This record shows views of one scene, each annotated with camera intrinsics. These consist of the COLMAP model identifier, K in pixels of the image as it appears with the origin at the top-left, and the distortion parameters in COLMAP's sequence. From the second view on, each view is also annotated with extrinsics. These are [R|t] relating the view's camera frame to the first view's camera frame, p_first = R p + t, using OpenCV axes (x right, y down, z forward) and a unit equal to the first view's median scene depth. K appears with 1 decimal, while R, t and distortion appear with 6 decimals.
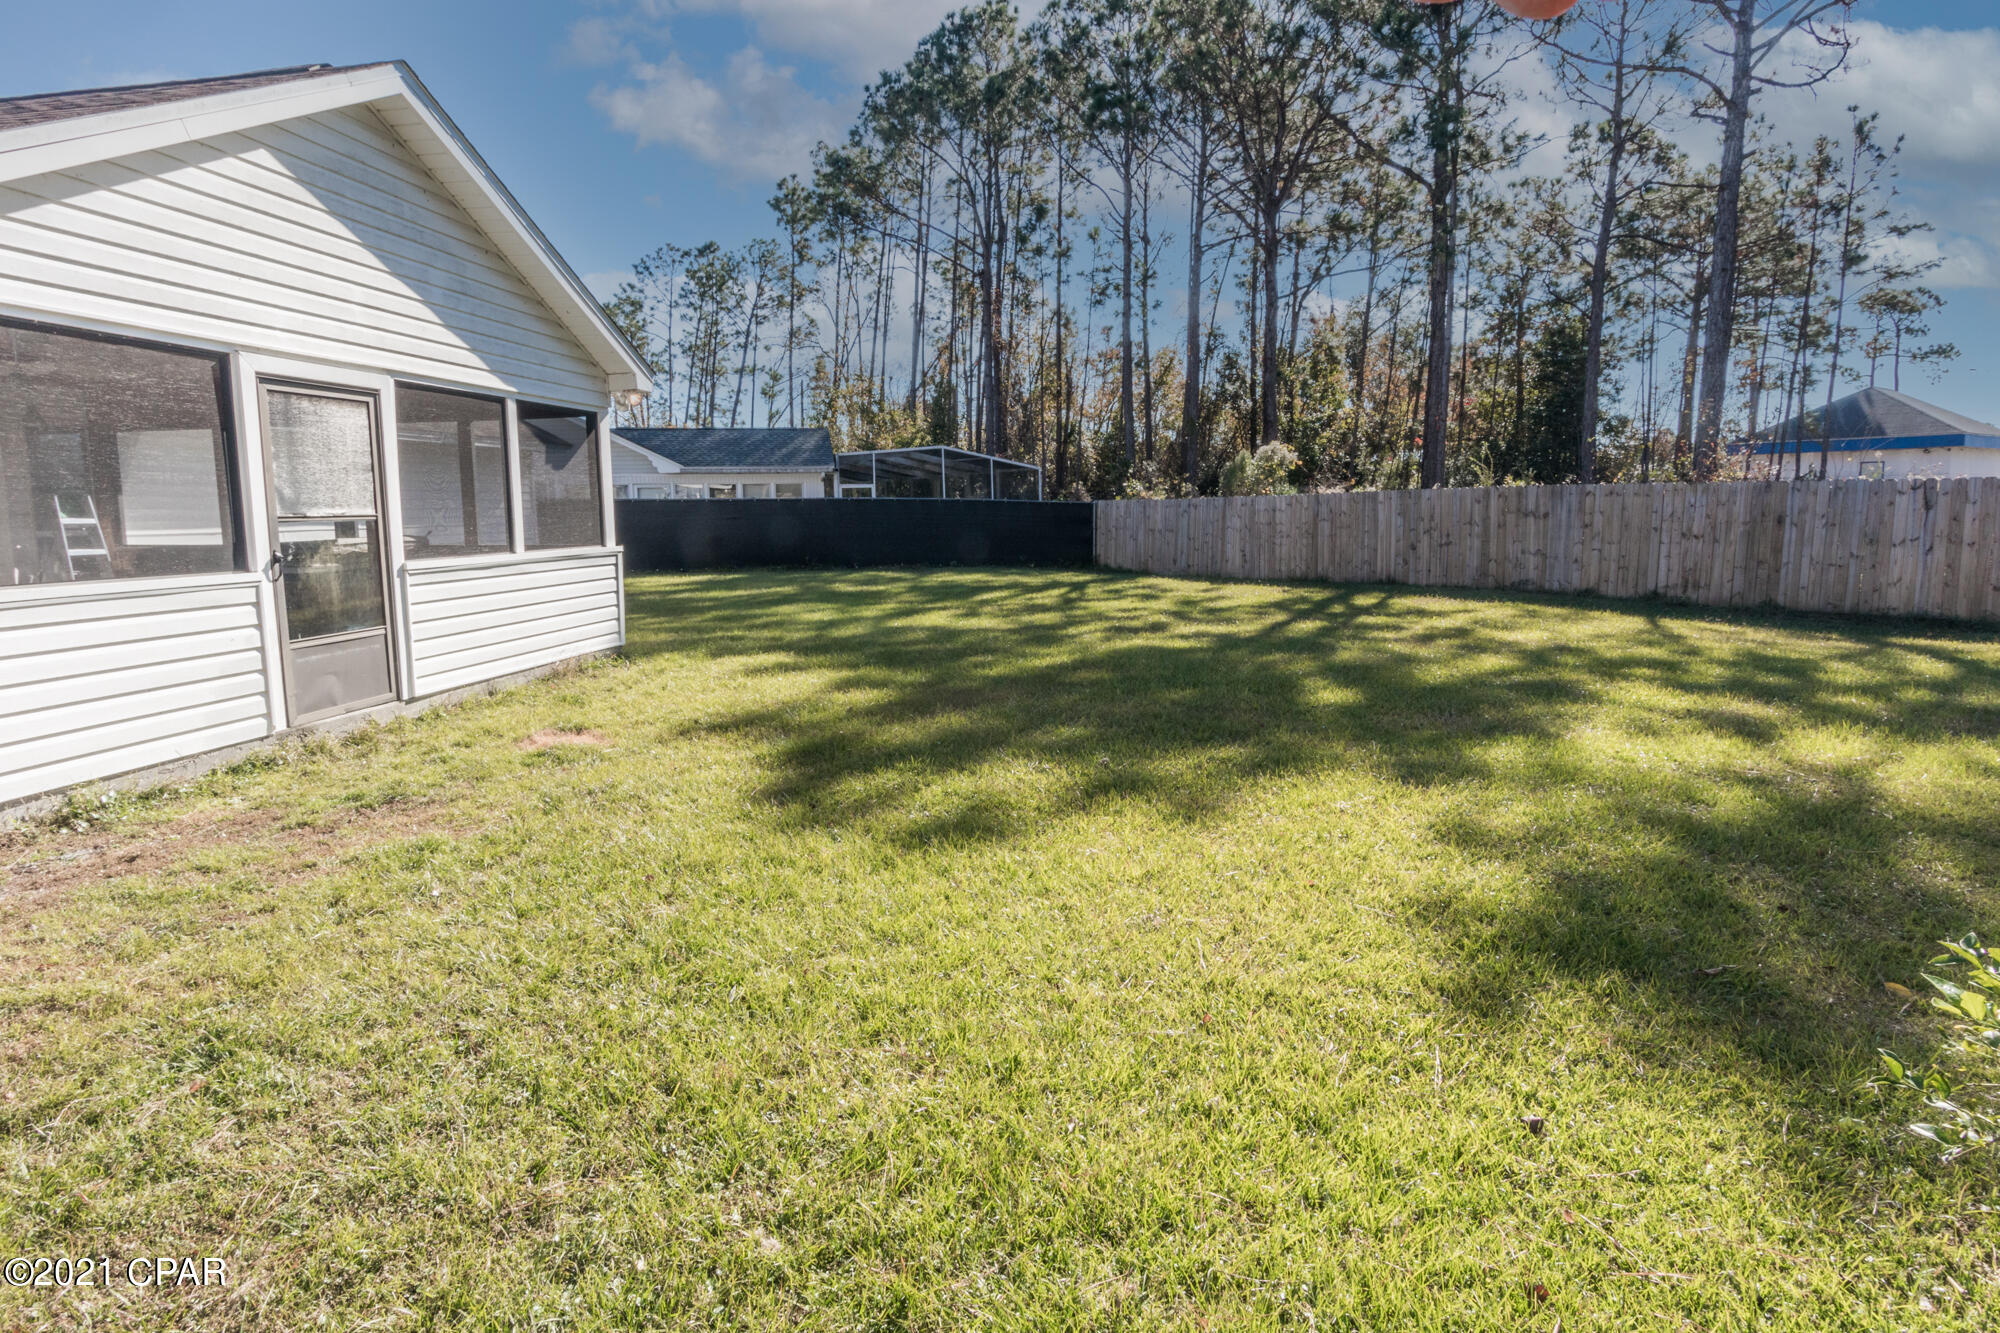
lens RADIAL K [[1019.1, 0, 1004.0], [0, 1019.1, 621.0], [0, 0, 1]] dist [-0.001971, -0.000587]
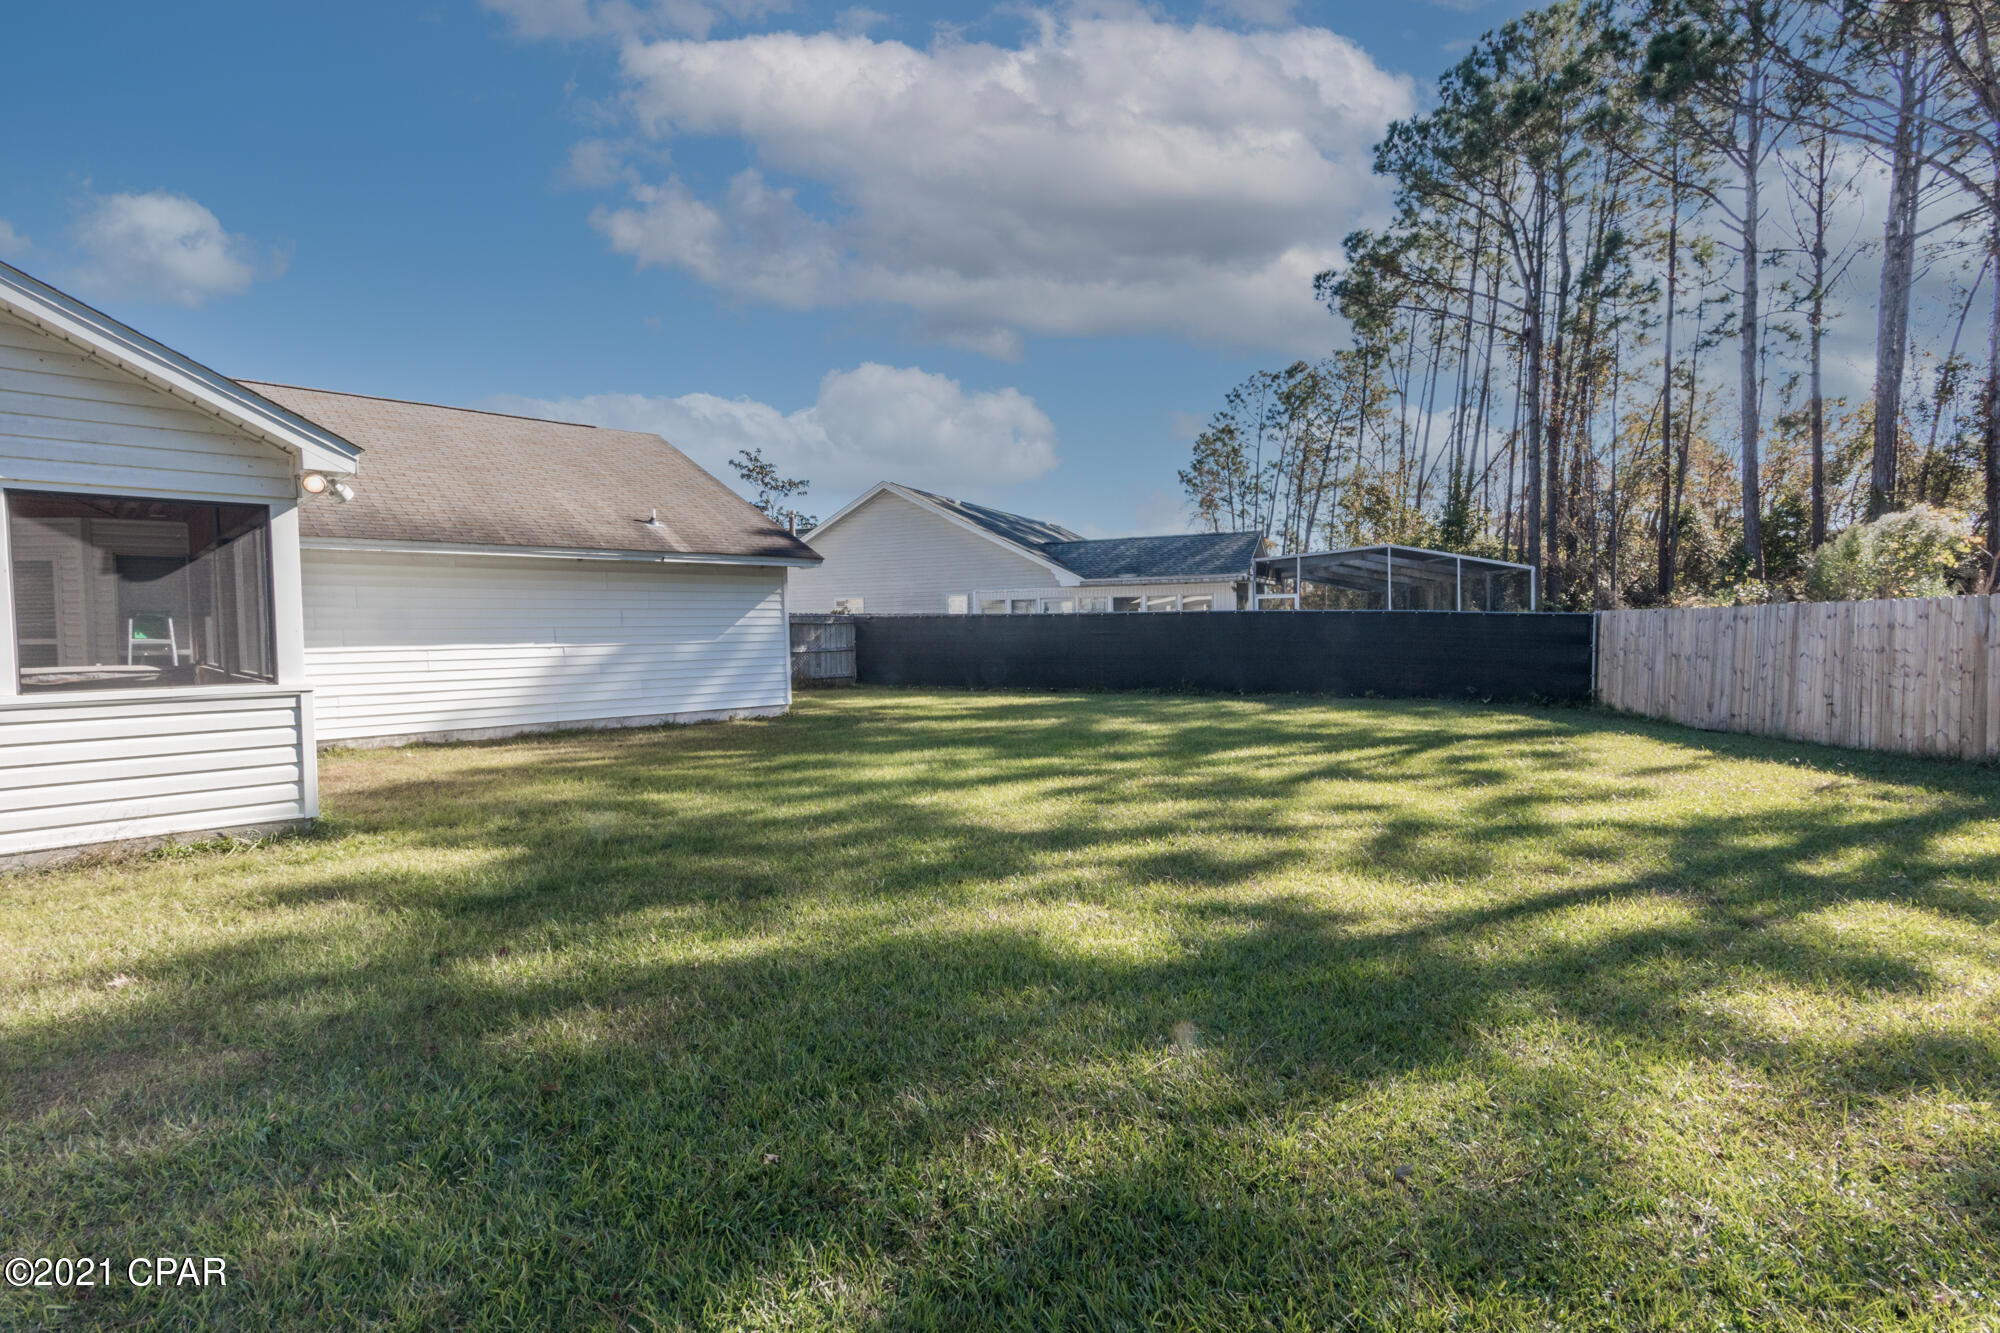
lens RADIAL K [[956.3, 0, 994.3], [0, 956.3, 666.9], [0, 0, 1]] dist [0.001686, -0.000474]
pose [[0.808205, 0.025693, -0.588340, 0.516025], [-0.061634, 0.997252, -0.041117, -0.104795], [0.585667, 0.069493, 0.807568, 0.872734]]
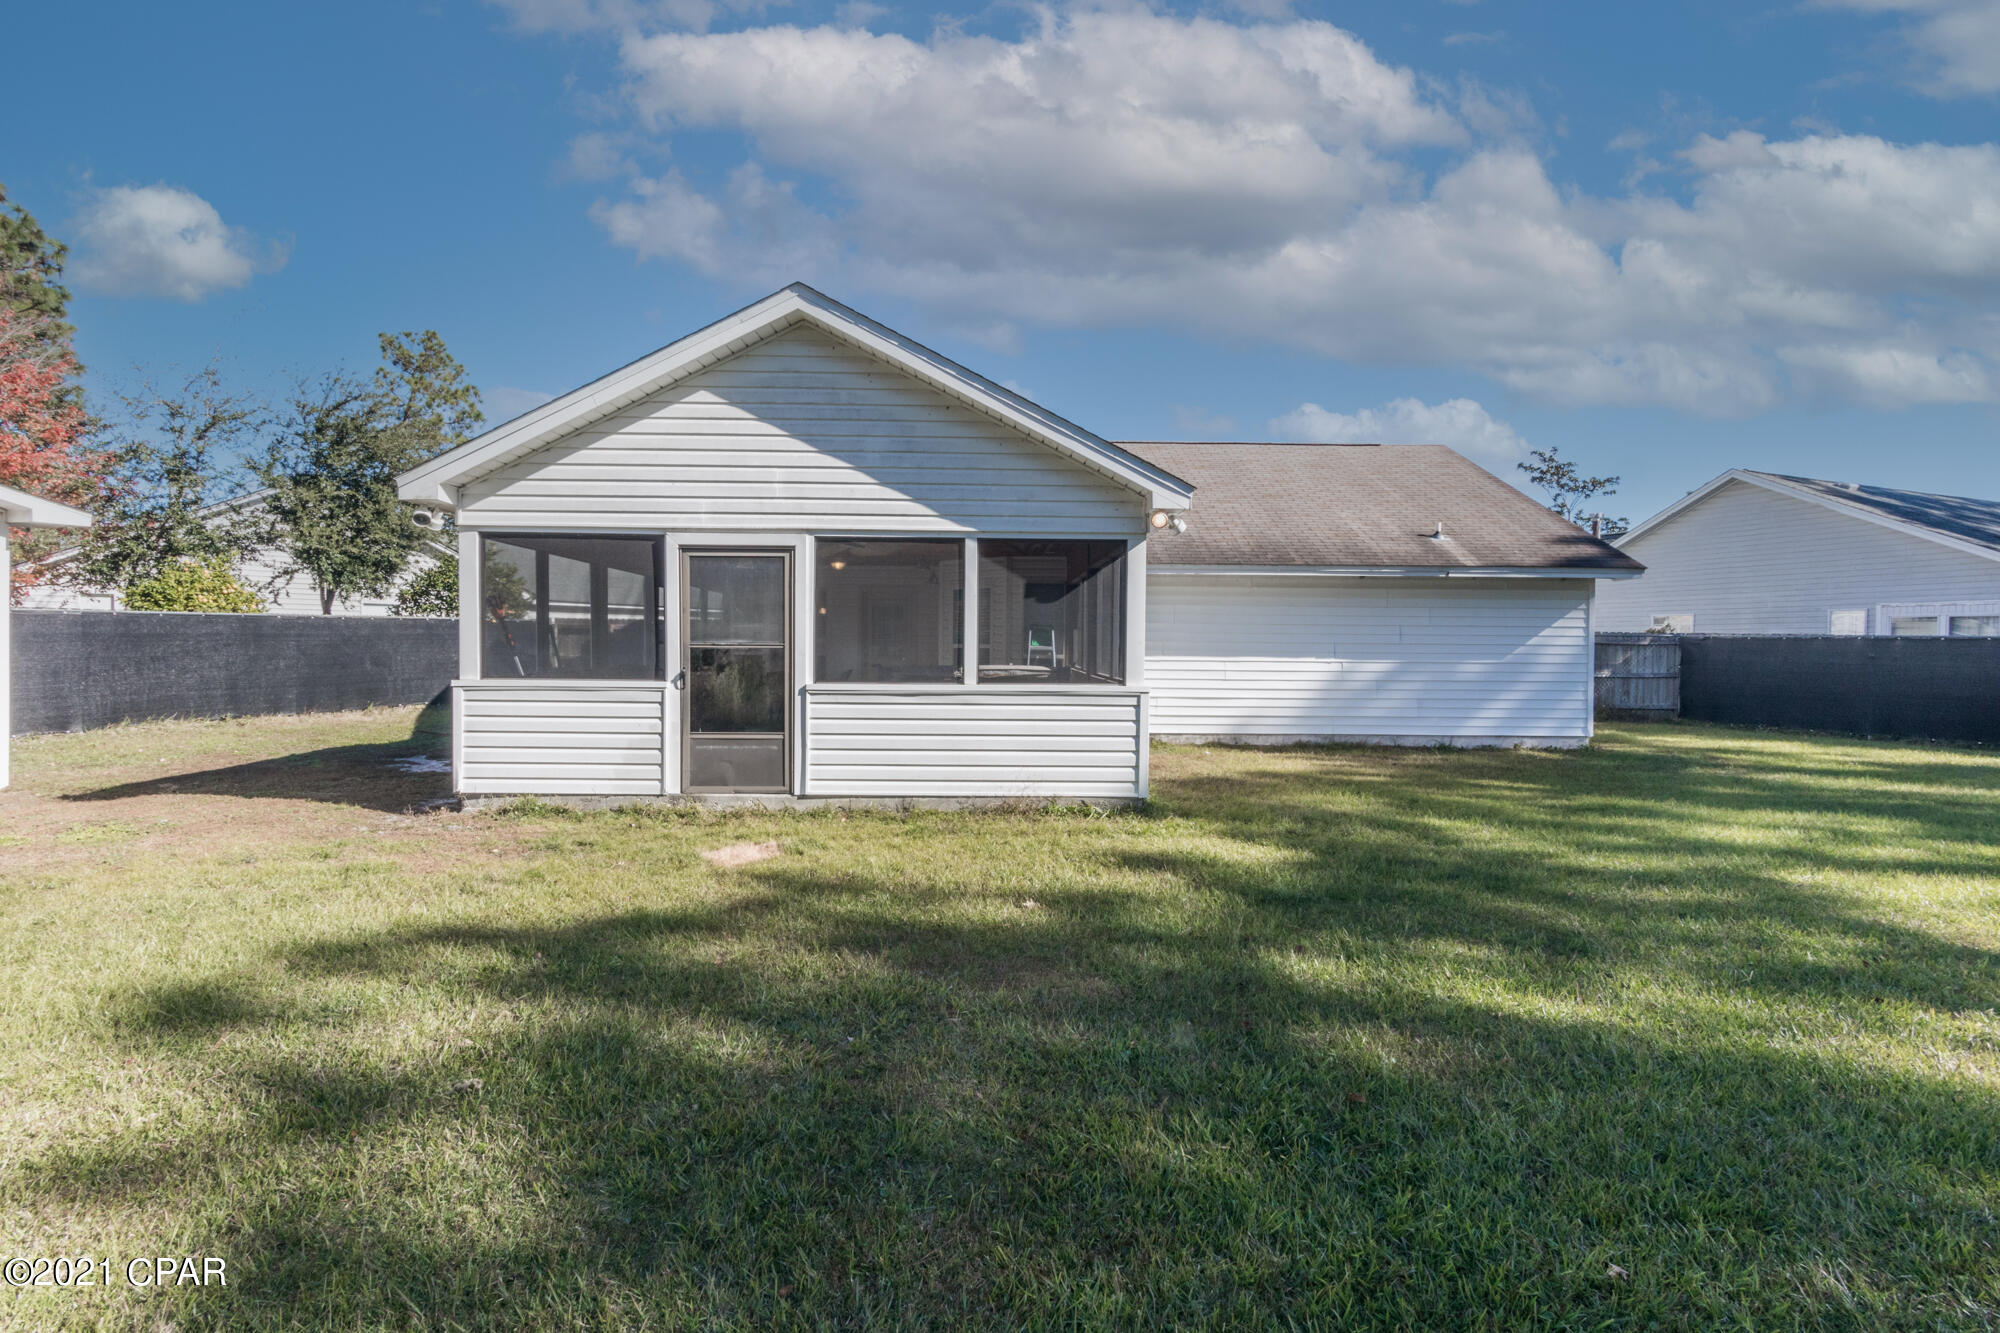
lens RADIAL K [[956.3, 0, 994.3], [0, 956.3, 666.9], [0, 0, 1]] dist [0.001686, -0.000474]
pose [[0.189078, 0.037166, -0.981258, 0.496063], [-0.120878, 0.992564, 0.014302, -0.103048], [0.974494, 0.115909, 0.192165, 0.847054]]
